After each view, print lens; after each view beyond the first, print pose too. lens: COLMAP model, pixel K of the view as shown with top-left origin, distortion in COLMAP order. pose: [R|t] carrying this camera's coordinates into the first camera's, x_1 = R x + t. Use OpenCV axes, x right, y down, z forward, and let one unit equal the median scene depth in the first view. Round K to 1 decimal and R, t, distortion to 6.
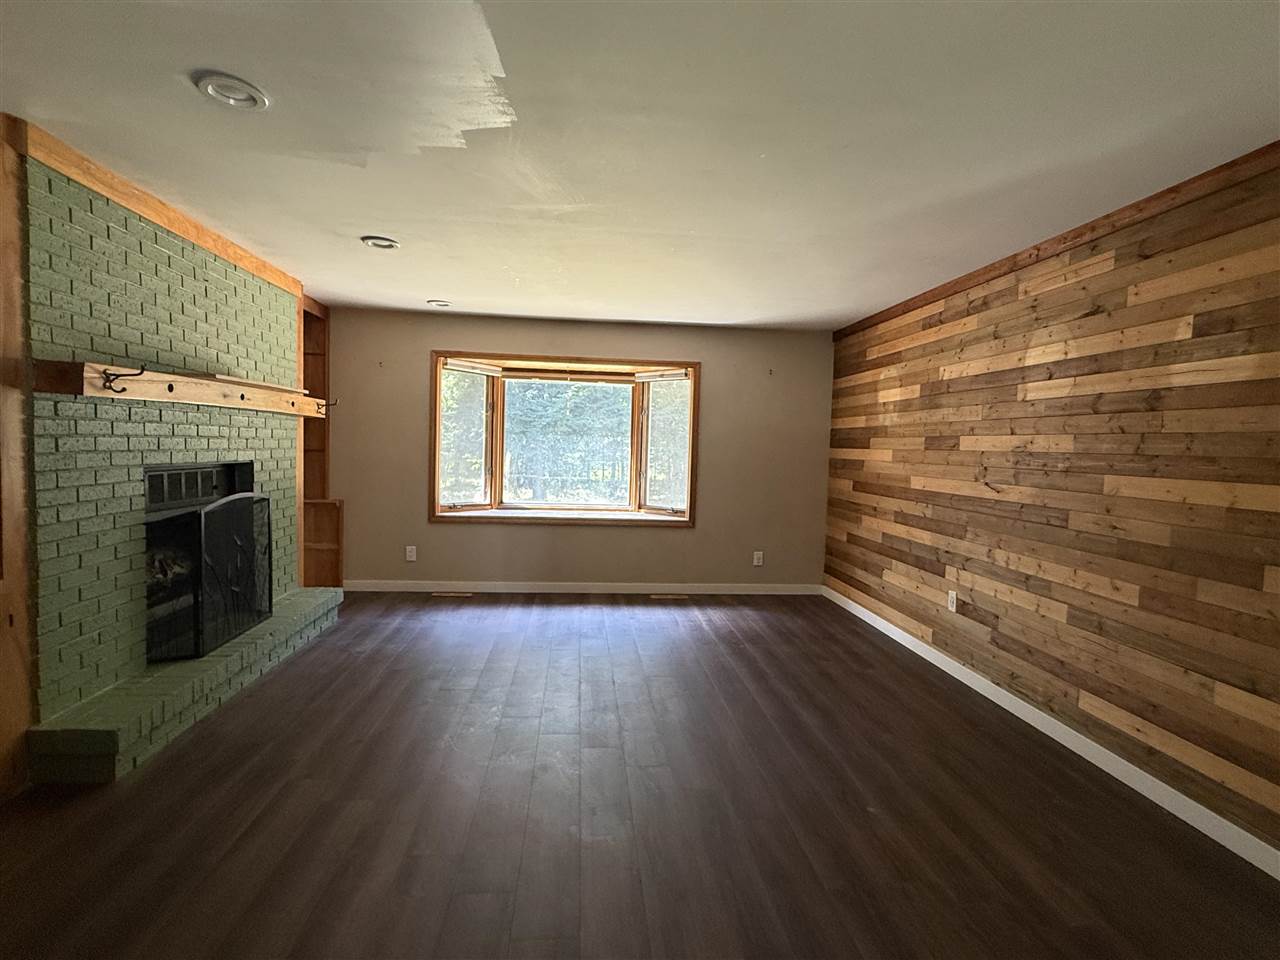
lens RADIAL K [[632.6, 0, 639.6], [0, 632.6, 481.0], [0, 0, 1]] dist [-0.003083, 0.001805]
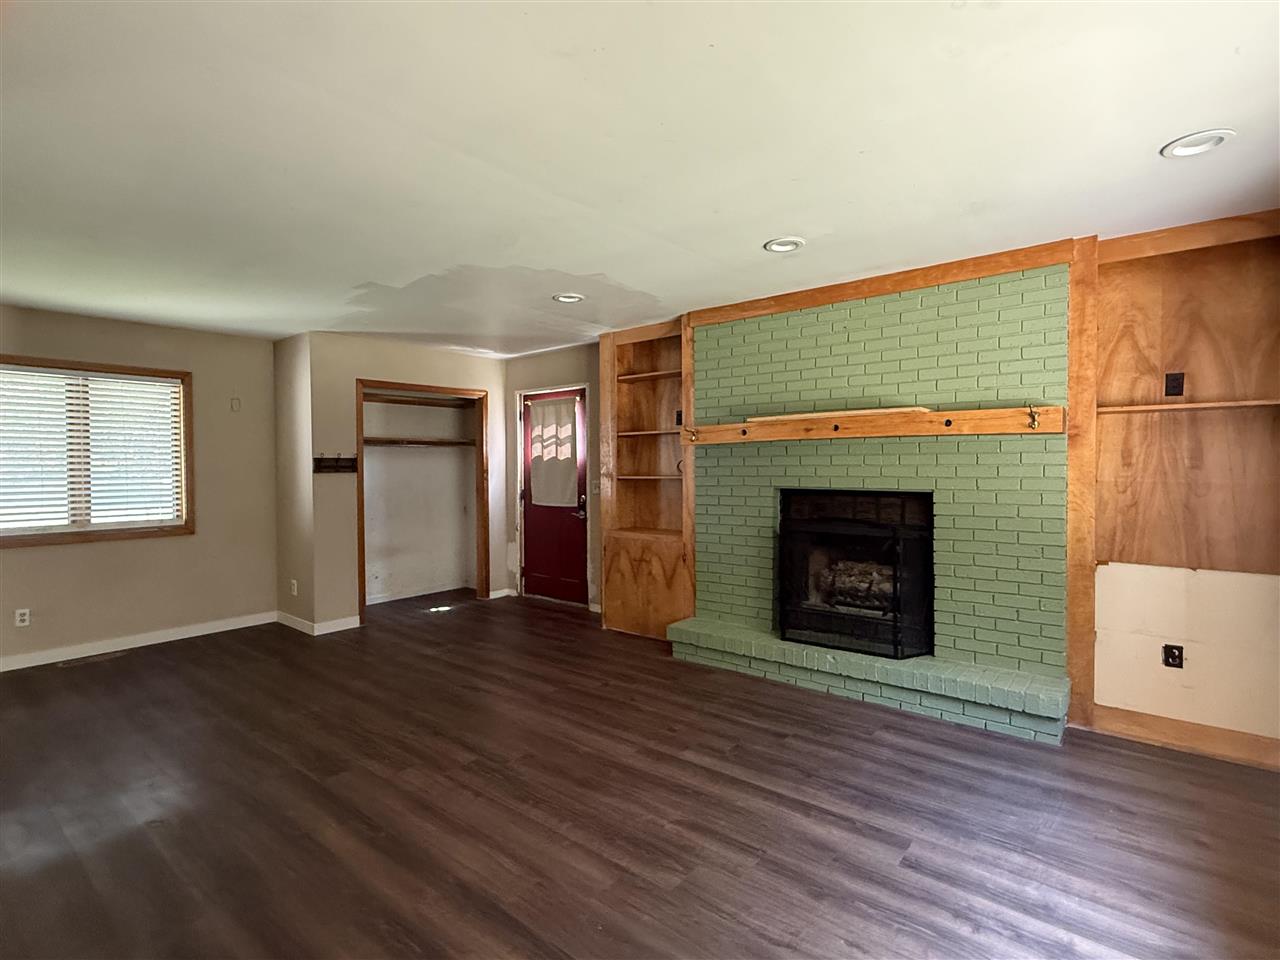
lens RADIAL K [[632.6, 0, 640.5], [0, 632.6, 477.9], [0, 0, 1]] dist [-0.003083, 0.001805]
pose [[-0.703660, -0.009228, -0.710477, 0.320376], [-0.051689, 0.997931, 0.038232, -0.060665], [0.708654, 0.063626, -0.702681, 1.315982]]
